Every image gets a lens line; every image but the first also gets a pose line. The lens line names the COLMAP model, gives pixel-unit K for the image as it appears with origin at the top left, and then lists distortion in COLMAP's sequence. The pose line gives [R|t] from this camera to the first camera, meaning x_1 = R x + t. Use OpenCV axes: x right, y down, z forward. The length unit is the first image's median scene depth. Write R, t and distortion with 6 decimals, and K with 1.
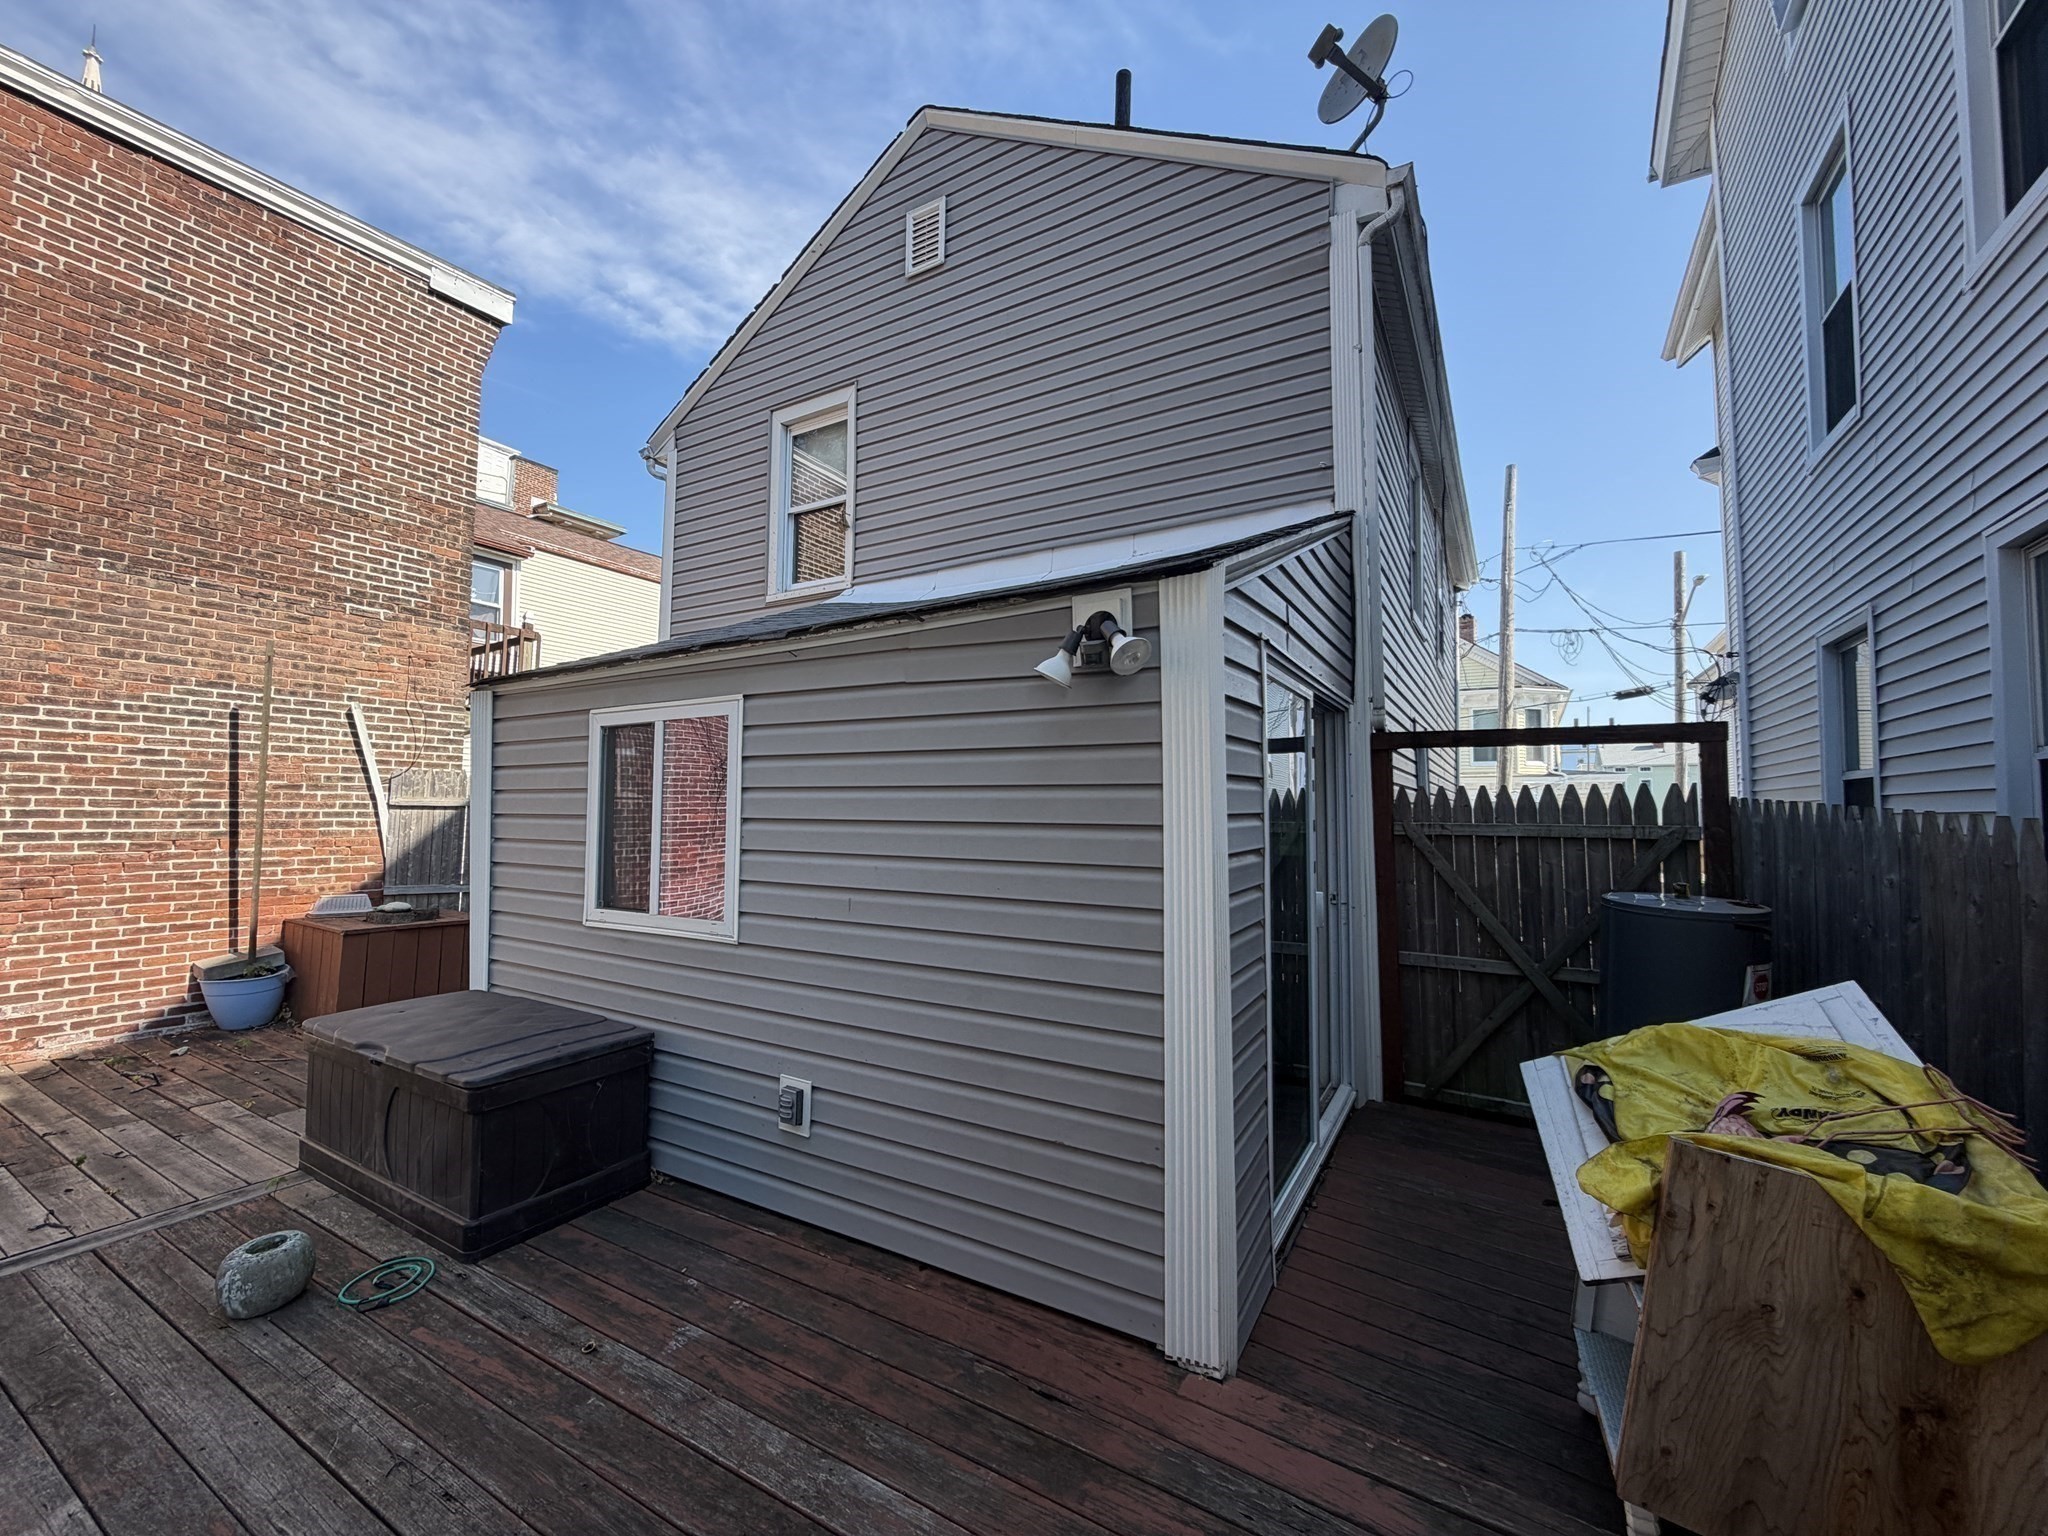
lens RADIAL K [[816.8, 0, 1017.5], [0, 816.8, 769.8], [0, 0, 1]] dist [0.000631, 0.000156]
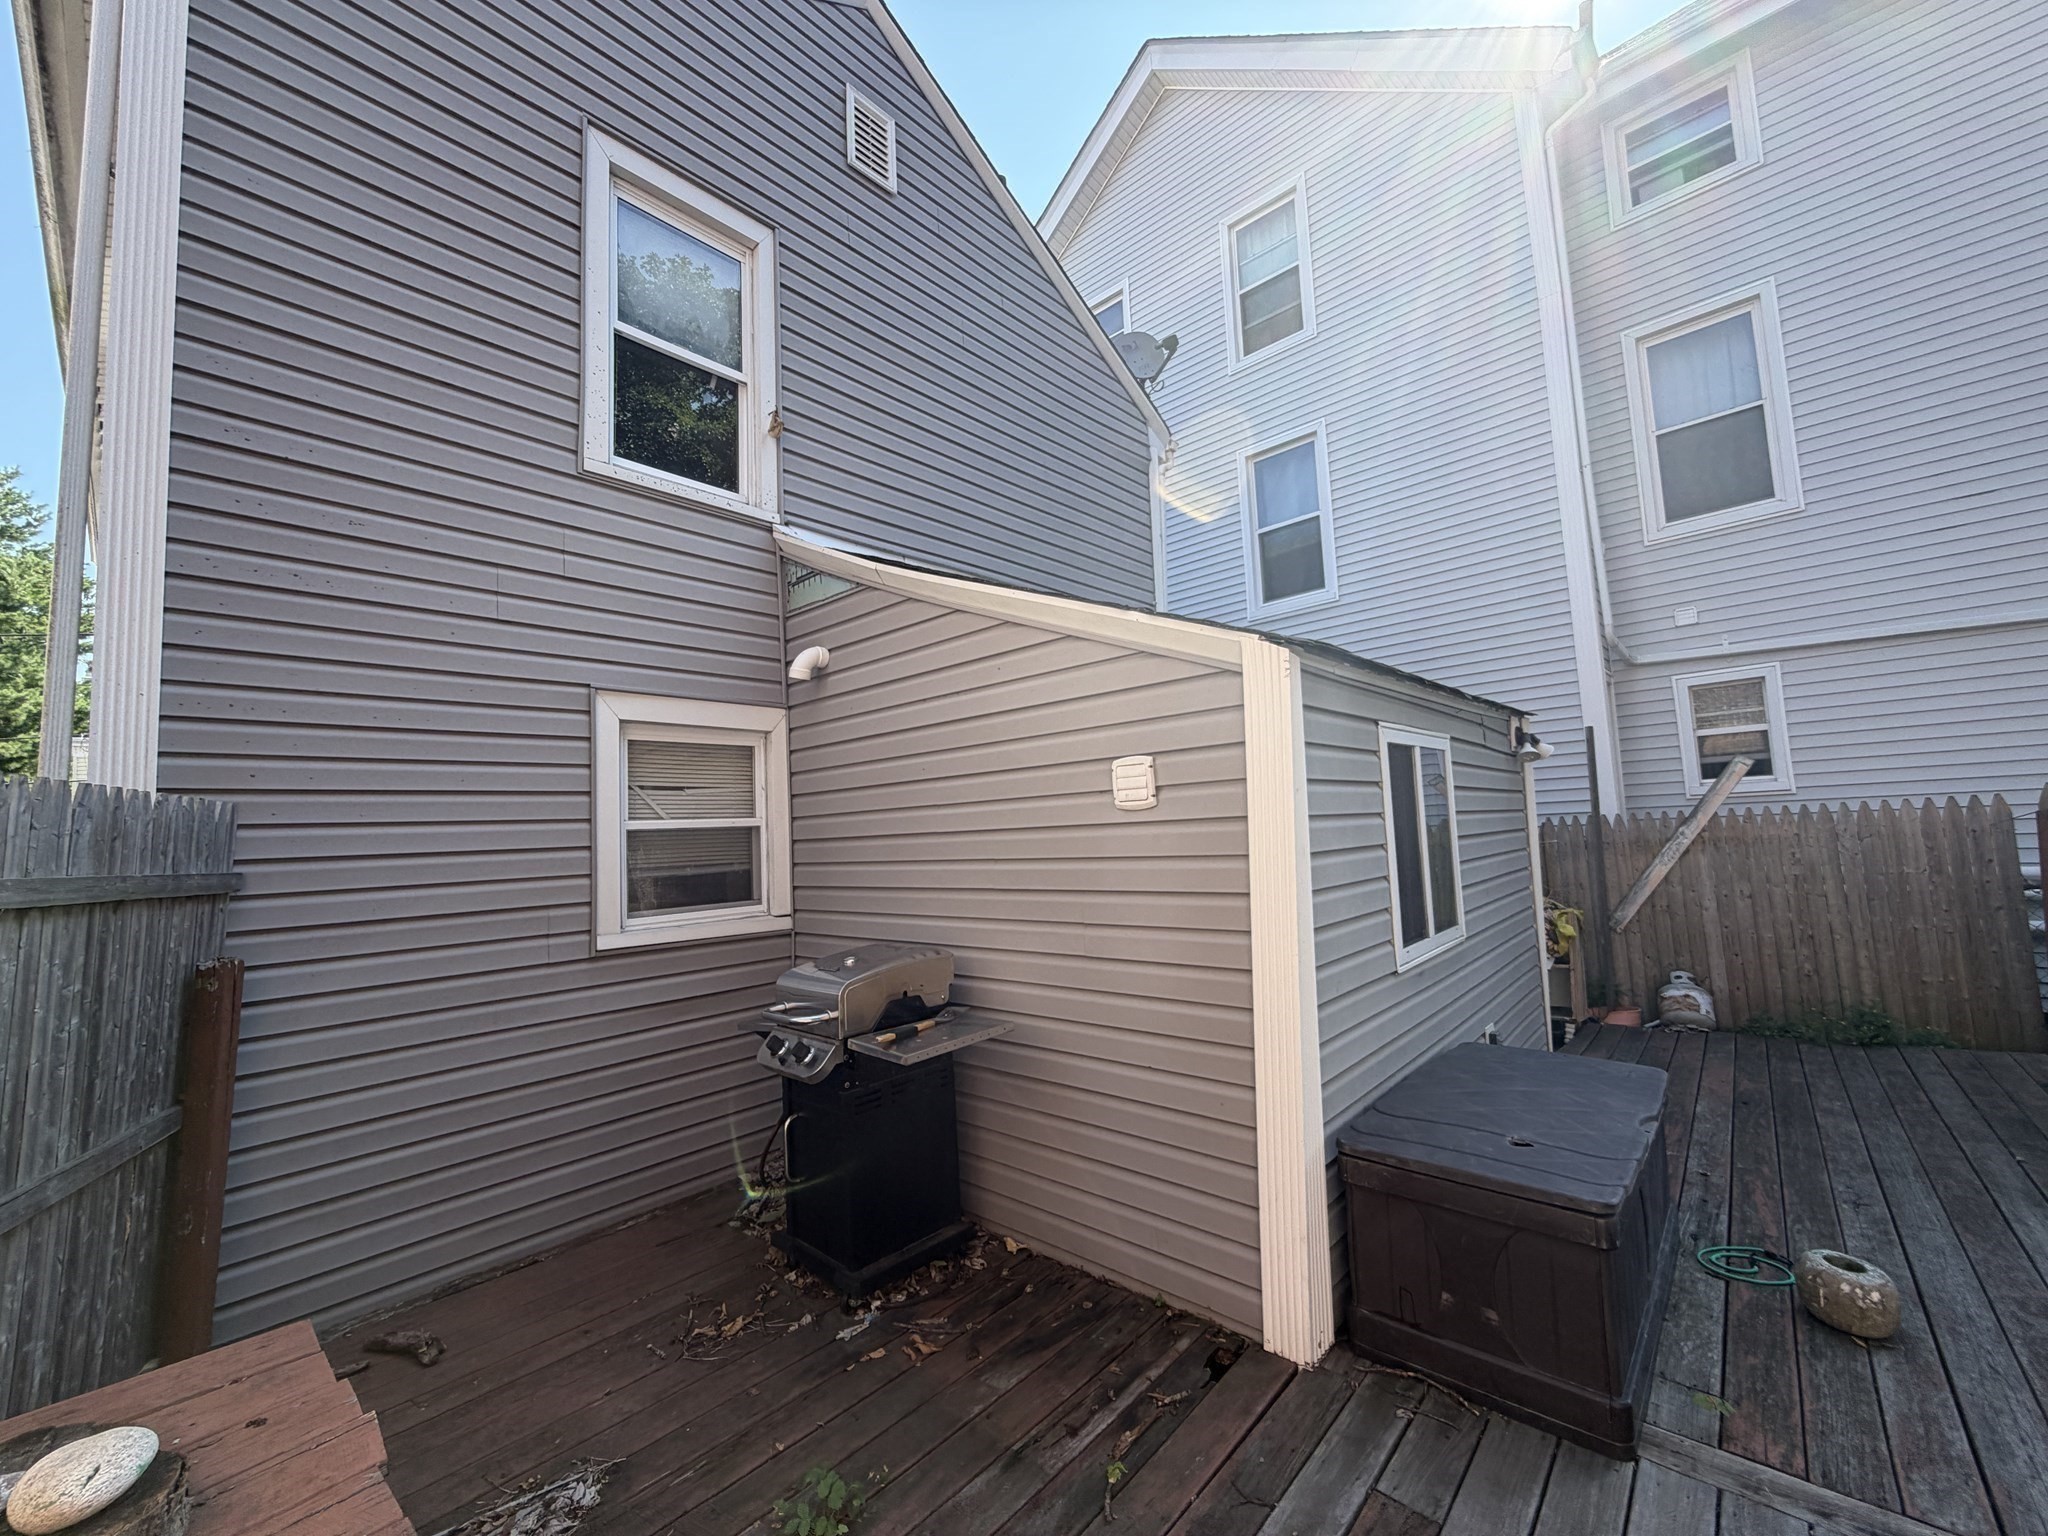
lens RADIAL K [[816.8, 0, 1017.5], [0, 816.8, 769.8], [0, 0, 1]] dist [0.000631, 0.000156]
pose [[0.202545, 0.062156, 0.977298, -1.845449], [-0.006476, 0.998047, -0.062133, 0.042879], [-0.979252, 0.006256, 0.202552, 1.540647]]
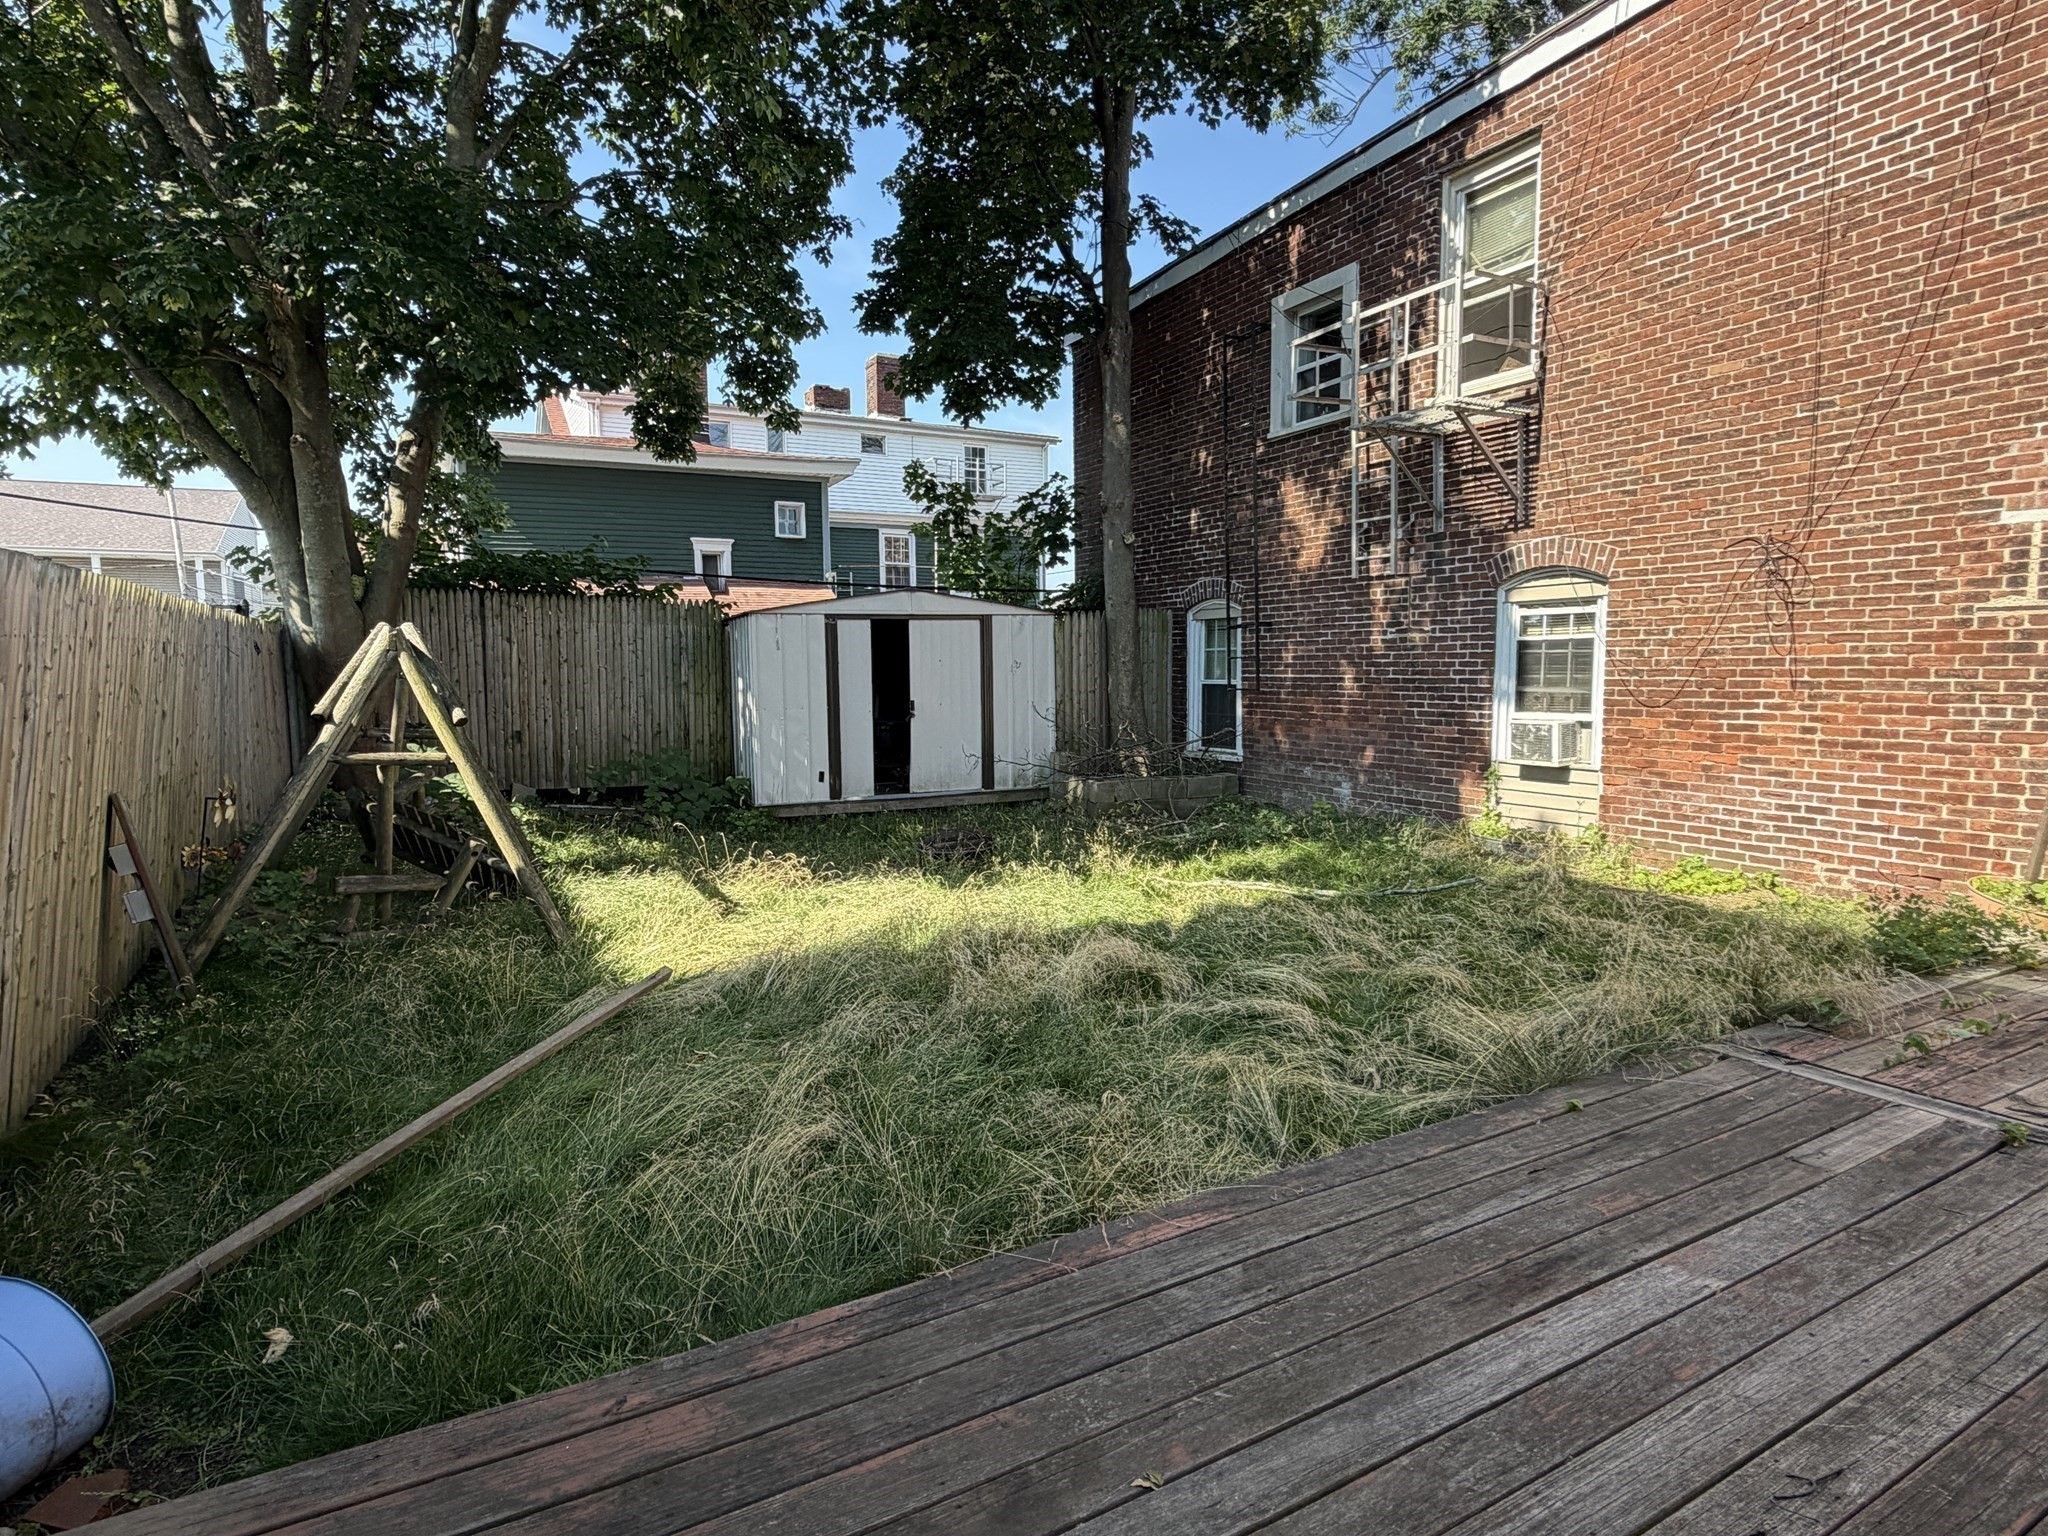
lens RADIAL K [[1101.9, 0, 1024.0], [0, 1101.9, 768.0], [0, 0, 1]] dist [0.002539, -0.000819]
pose [[-0.509580, 0.080926, -0.856609, 0.246998], [0.057748, 0.996539, 0.059792, 0.080272], [0.858483, -0.018999, -0.512490, 0.595642]]
